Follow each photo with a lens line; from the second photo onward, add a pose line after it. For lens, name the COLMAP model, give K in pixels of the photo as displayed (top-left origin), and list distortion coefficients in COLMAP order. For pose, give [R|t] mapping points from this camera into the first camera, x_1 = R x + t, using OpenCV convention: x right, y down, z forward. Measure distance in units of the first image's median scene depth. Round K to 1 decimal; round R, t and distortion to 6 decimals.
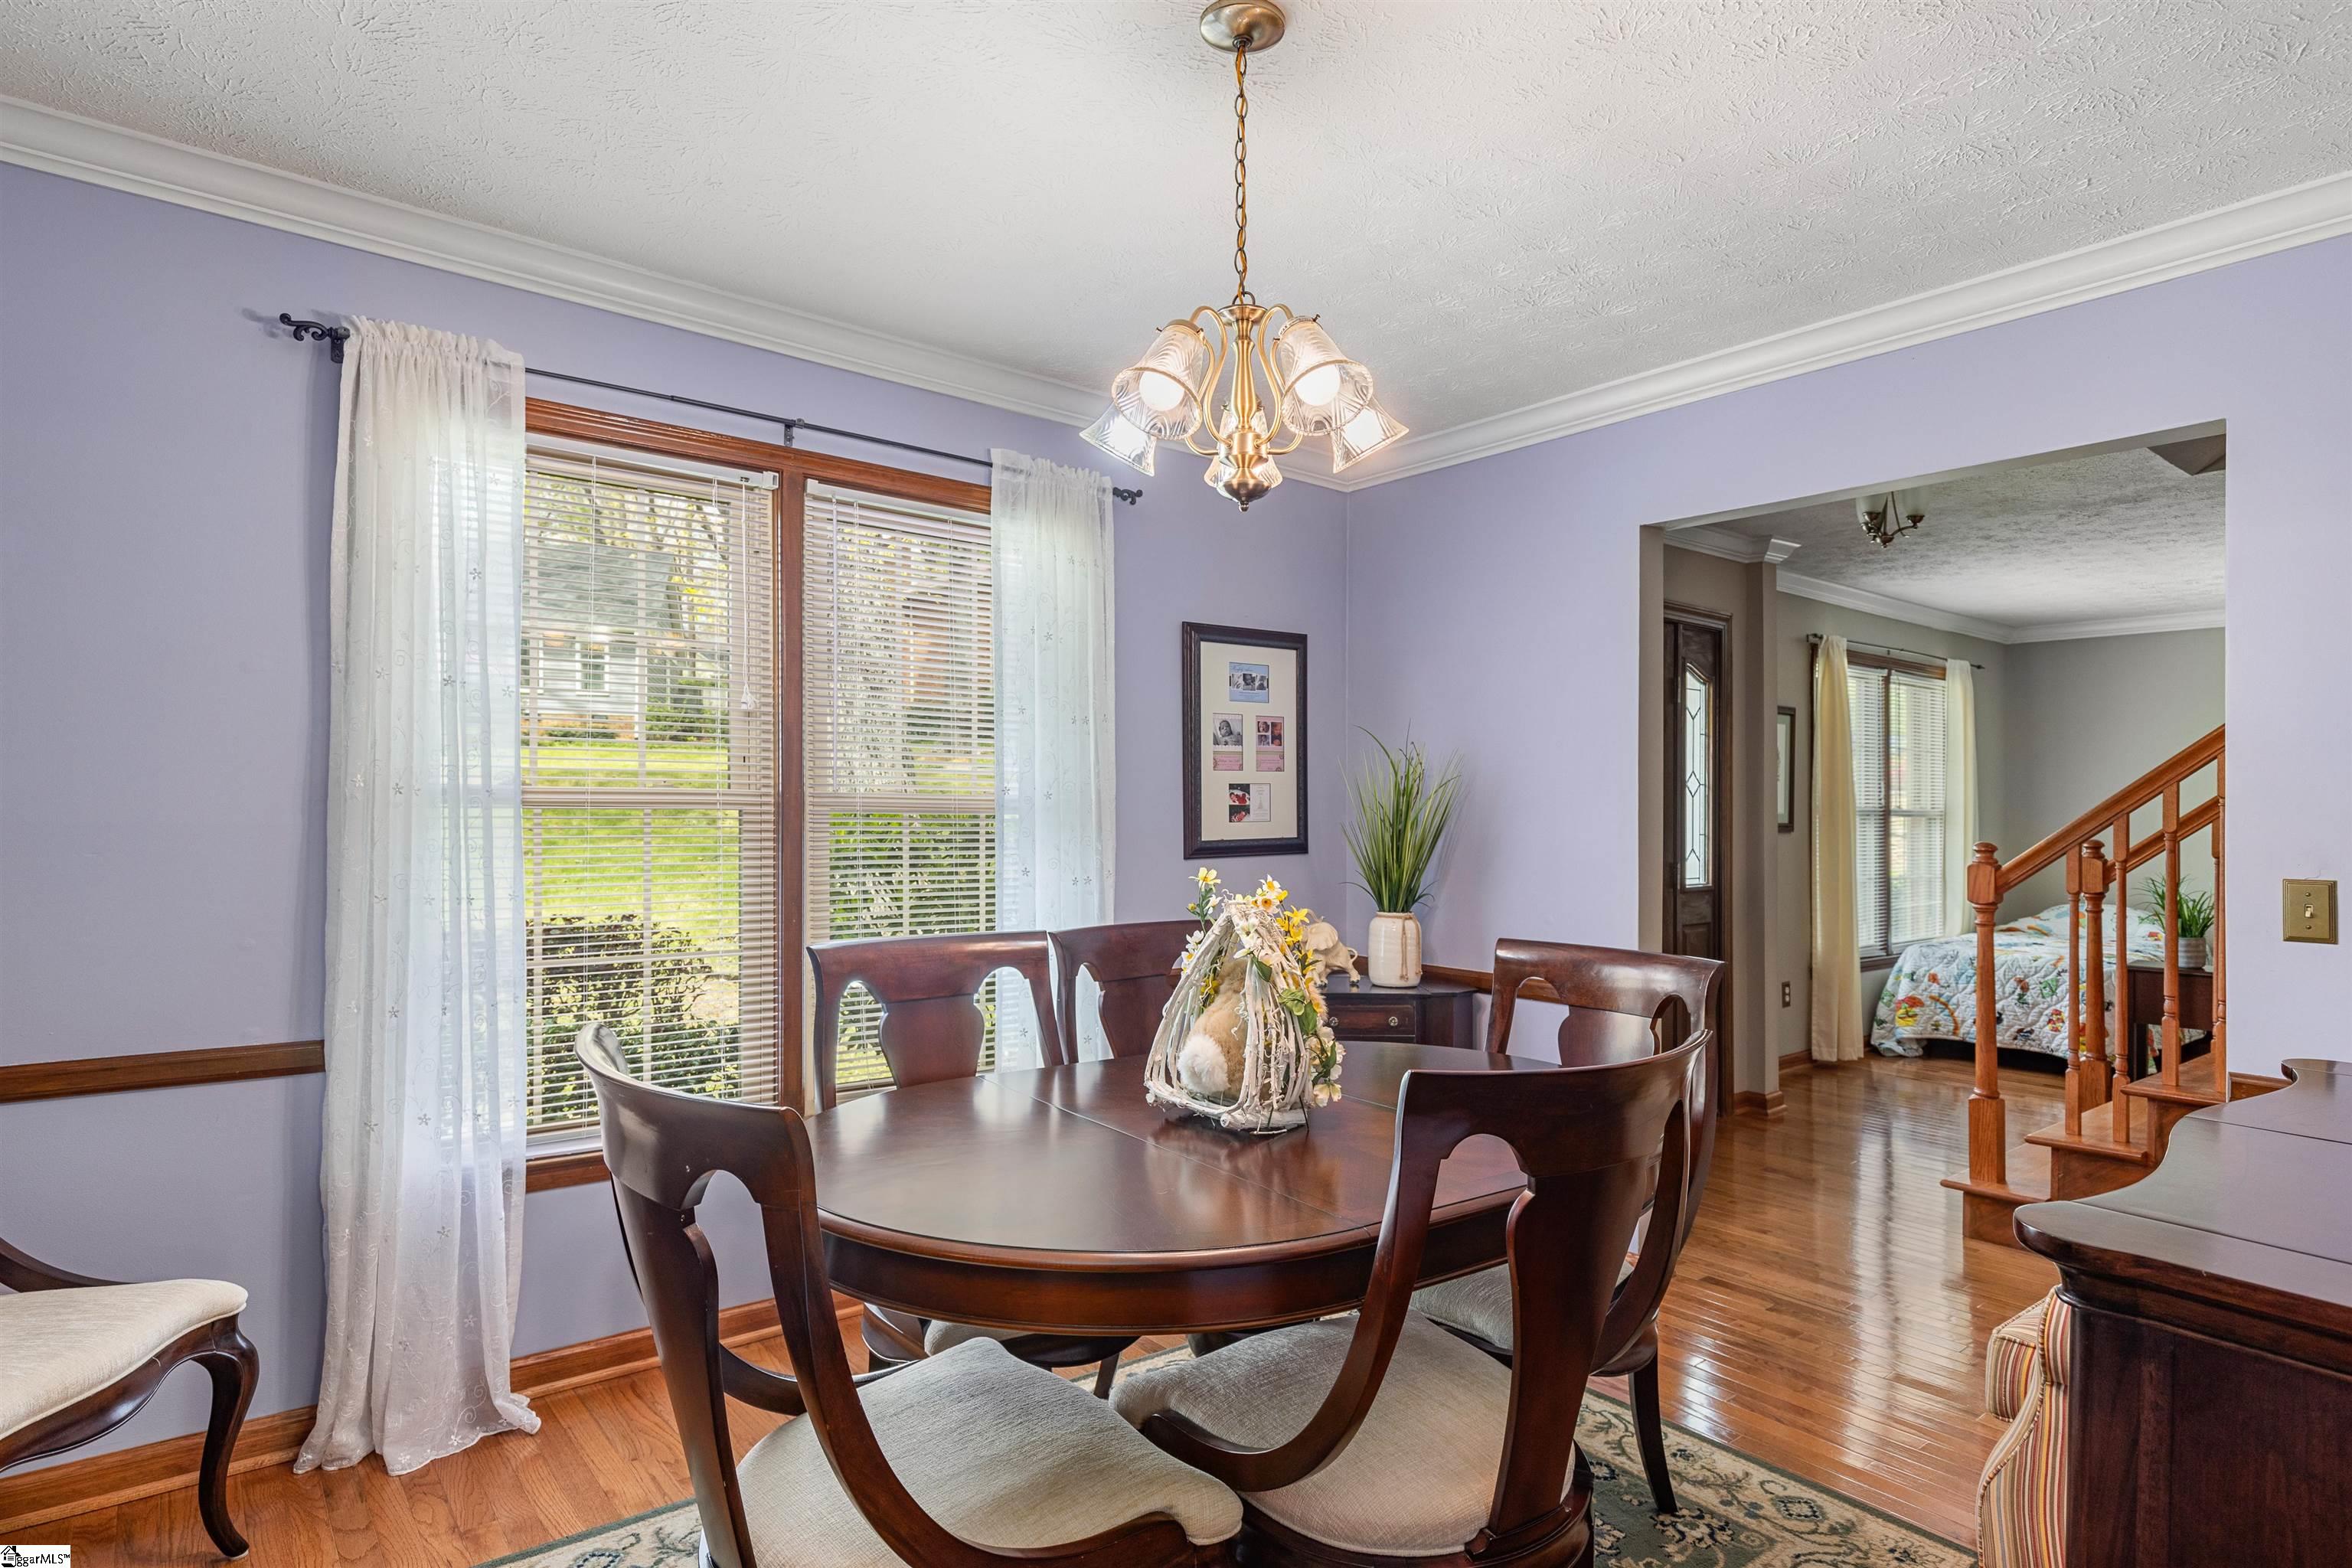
lens RADIAL K [[1258.4, 0, 1175.7], [0, 1258.4, 828.0], [0, 0, 1]] dist [-0.000810, -0.000103]
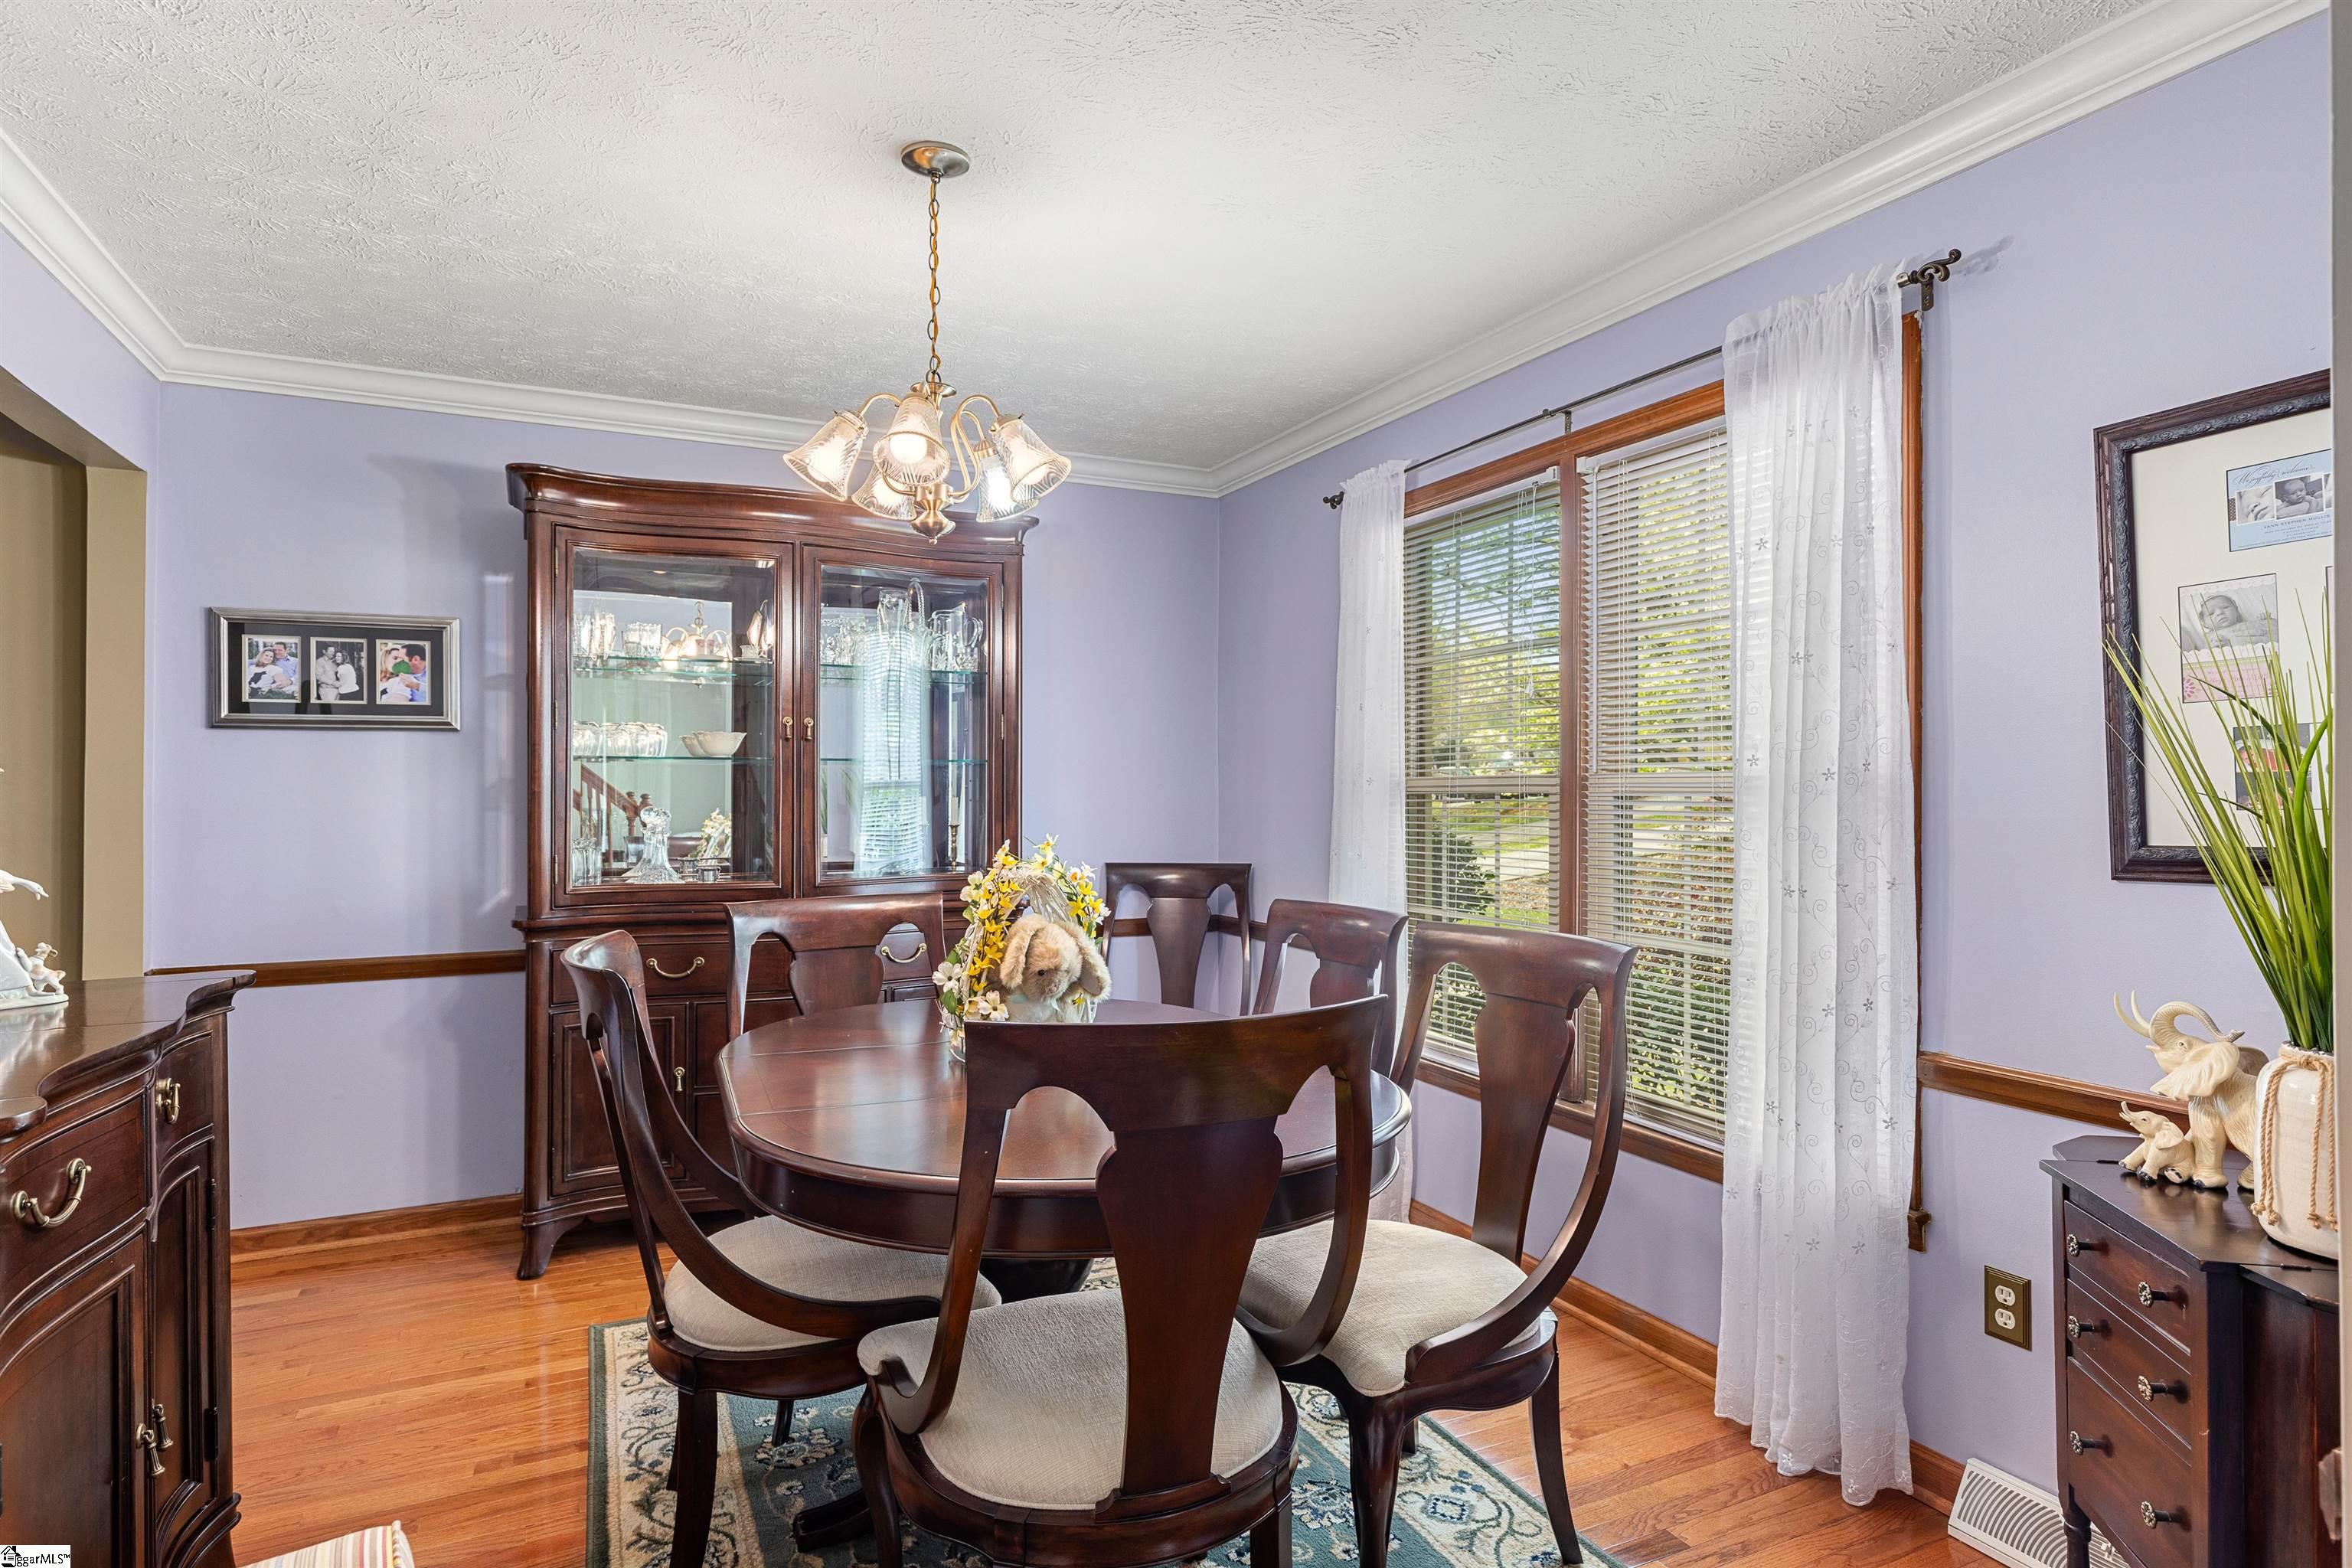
lens RADIAL K [[1283.6, 0, 1176.0], [0, 1283.6, 784.0], [0, 0, 1]] dist [0.001618, 0.001170]
pose [[-0.225391, -0.009146, -0.974225, 0.759927], [-0.006353, 0.999948, -0.007918, -0.009914], [0.974248, 0.004404, -0.225438, 0.915930]]
